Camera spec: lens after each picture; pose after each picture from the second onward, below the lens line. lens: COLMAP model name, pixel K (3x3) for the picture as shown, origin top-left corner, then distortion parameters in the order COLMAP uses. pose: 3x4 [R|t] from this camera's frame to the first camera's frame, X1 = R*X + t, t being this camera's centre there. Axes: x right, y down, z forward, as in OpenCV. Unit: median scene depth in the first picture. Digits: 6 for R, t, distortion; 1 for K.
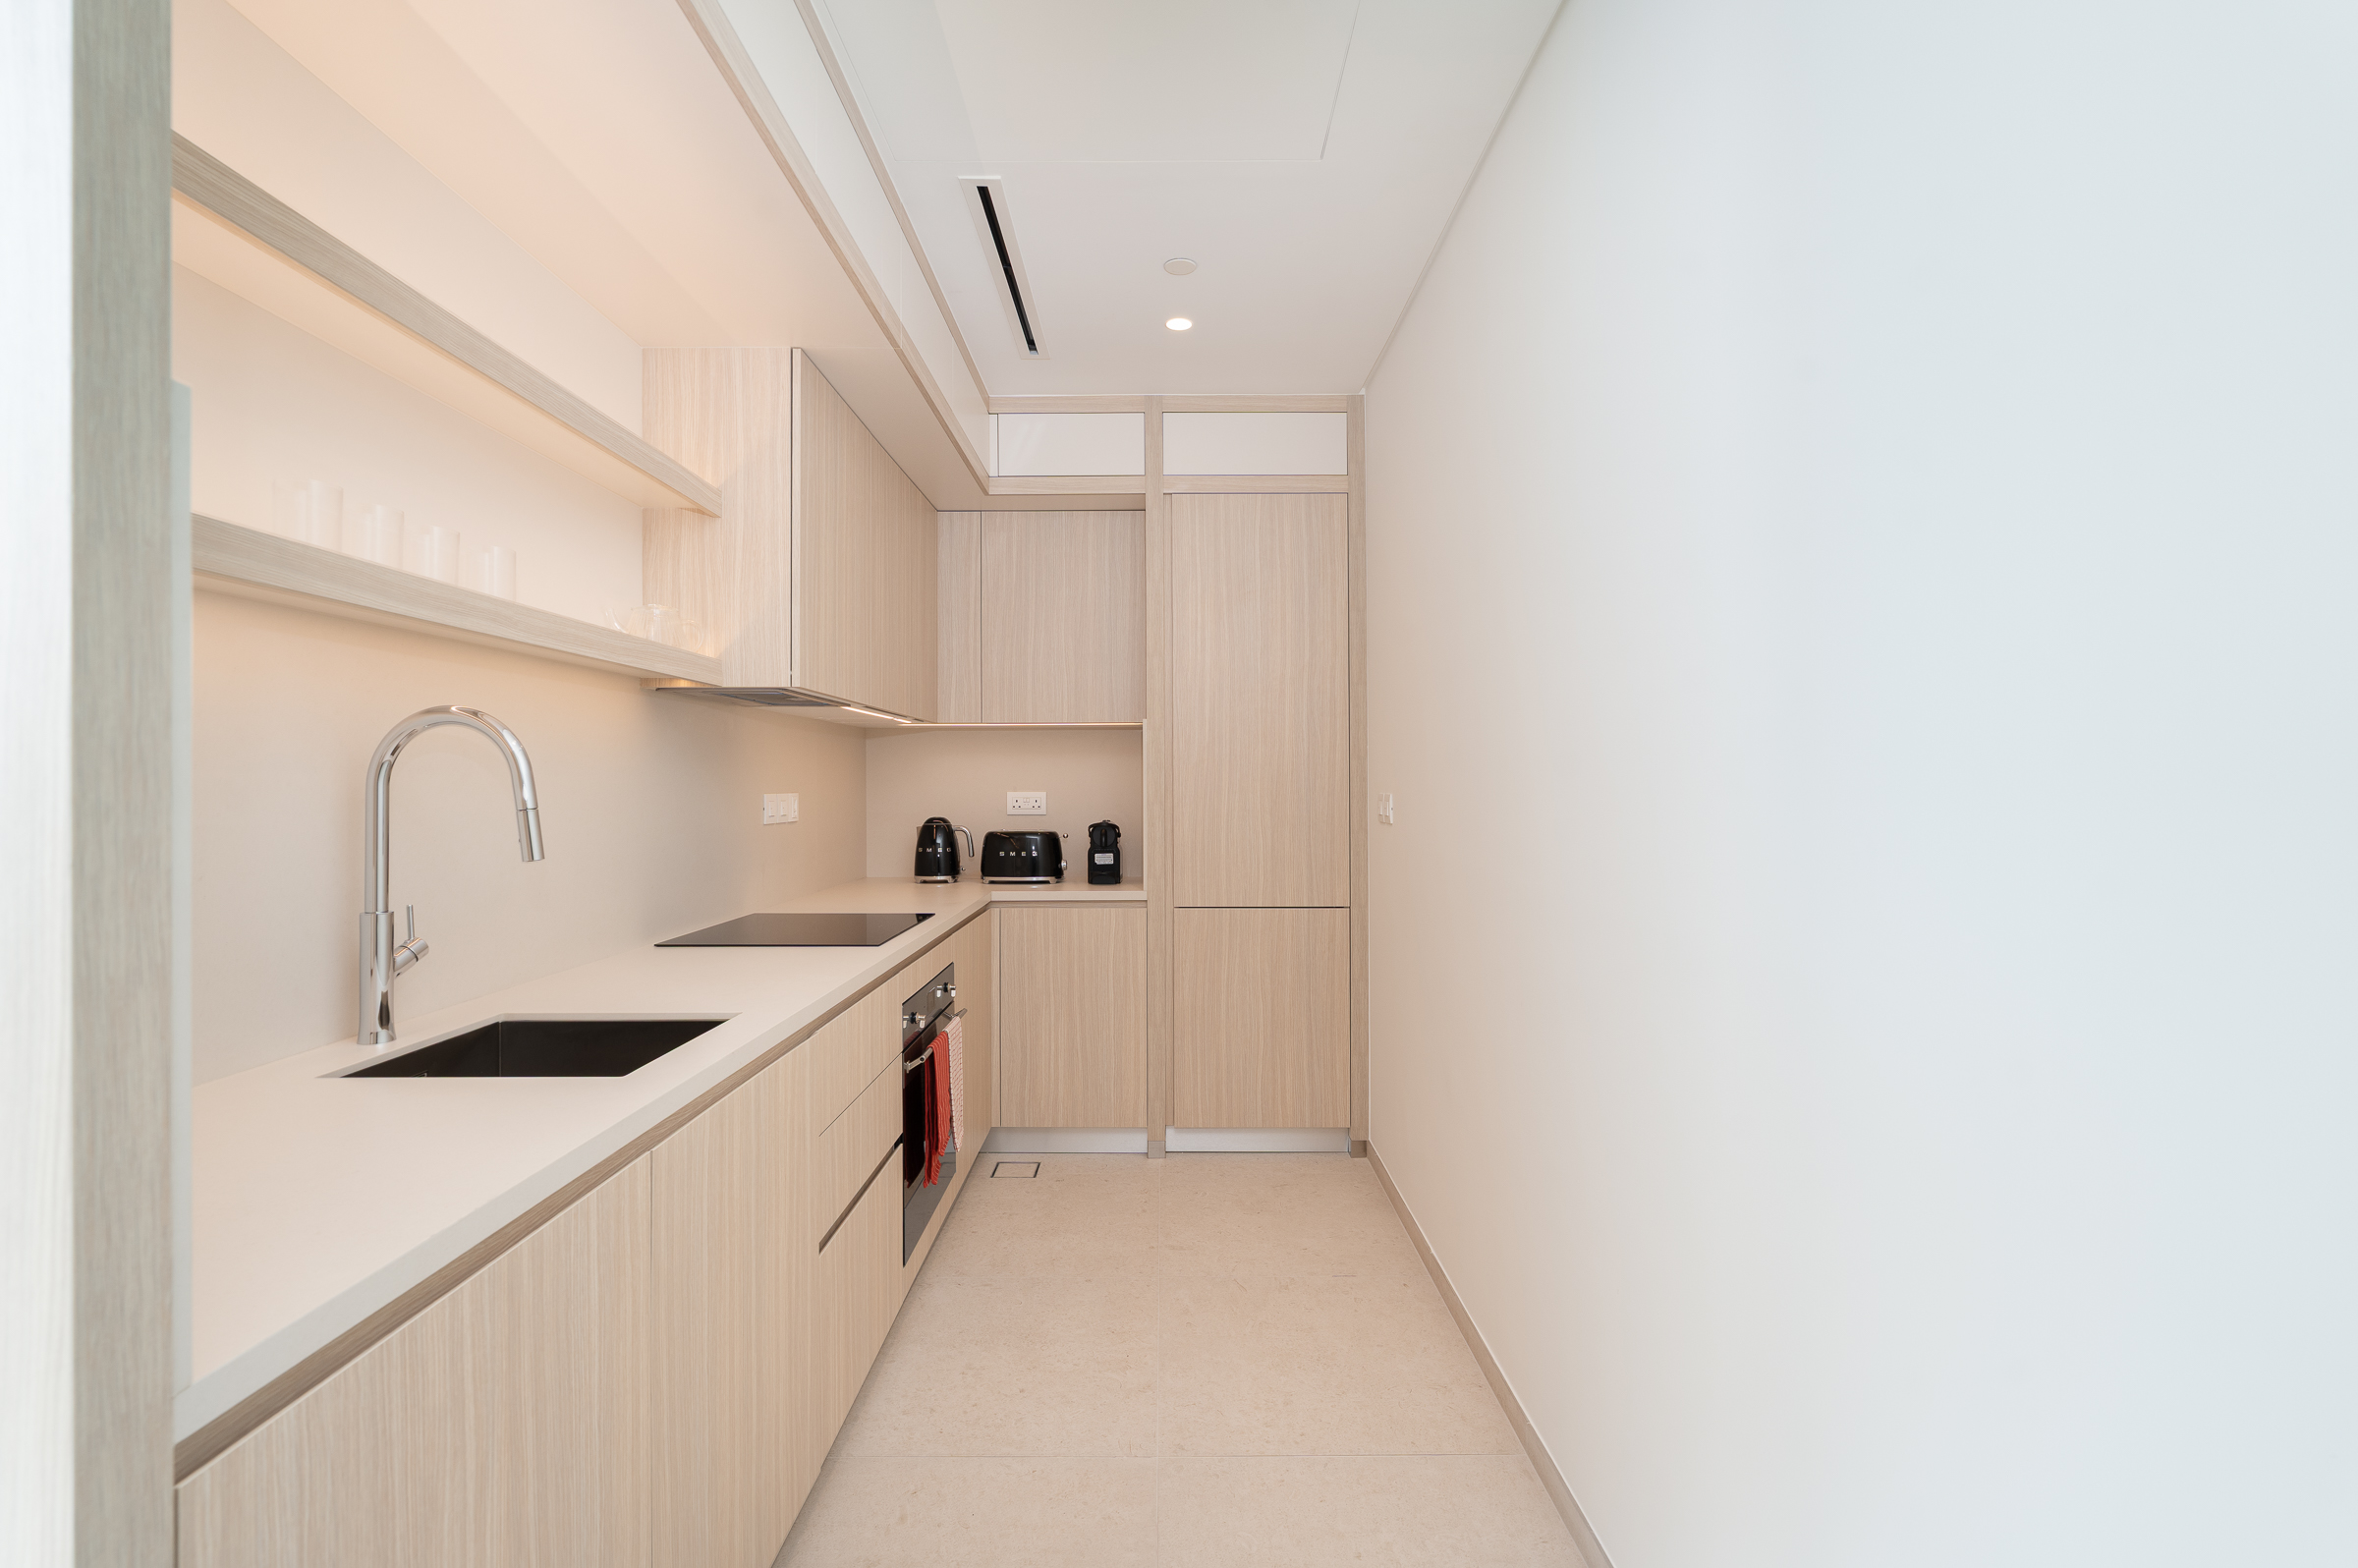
lens RADIAL K [[1092.4, 0, 1177.1], [0, 1092.4, 780.0], [0, 0, 1]] dist [-0.004154, 0.002758]
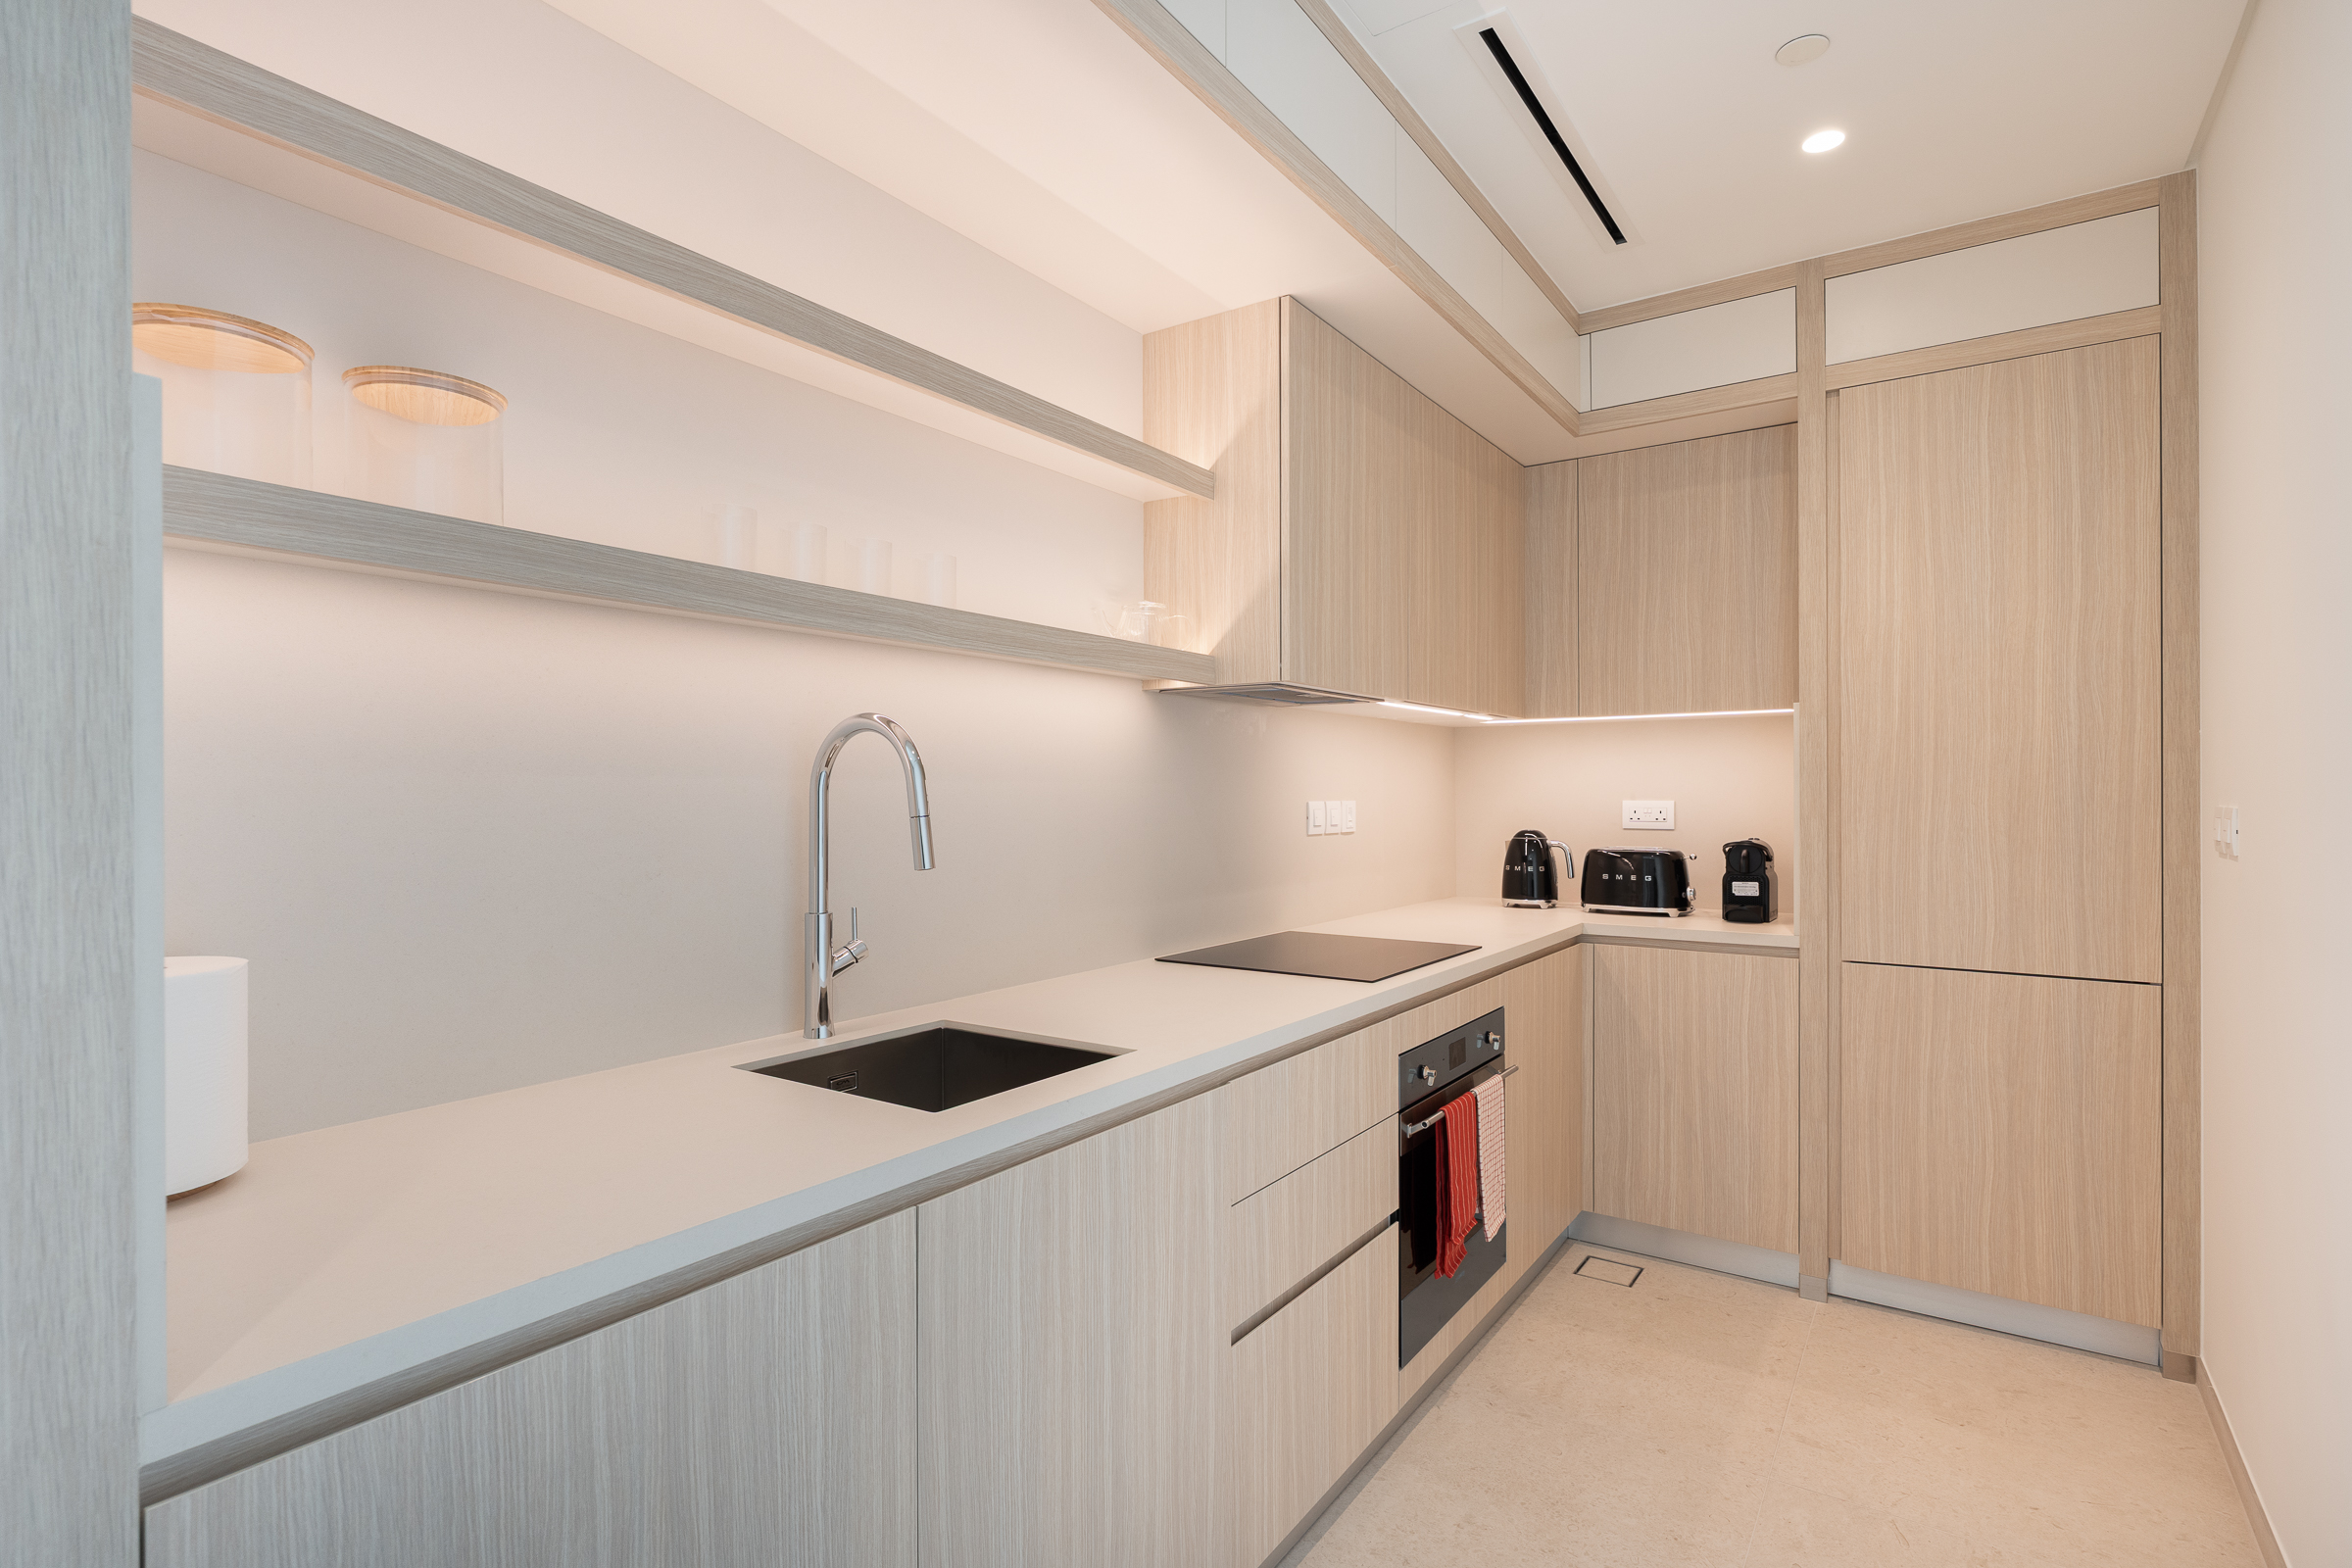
lens RADIAL K [[1146.2, 0, 1175.5], [0, 1146.2, 795.9], [0, 0, 1]] dist [0.000530, -0.000581]
pose [[0.816208, 0.002634, -0.577752, 0.111438], [0.001877, 0.999972, 0.007210, 0.001088], [0.577755, -0.006969, 0.816181, 0.183284]]
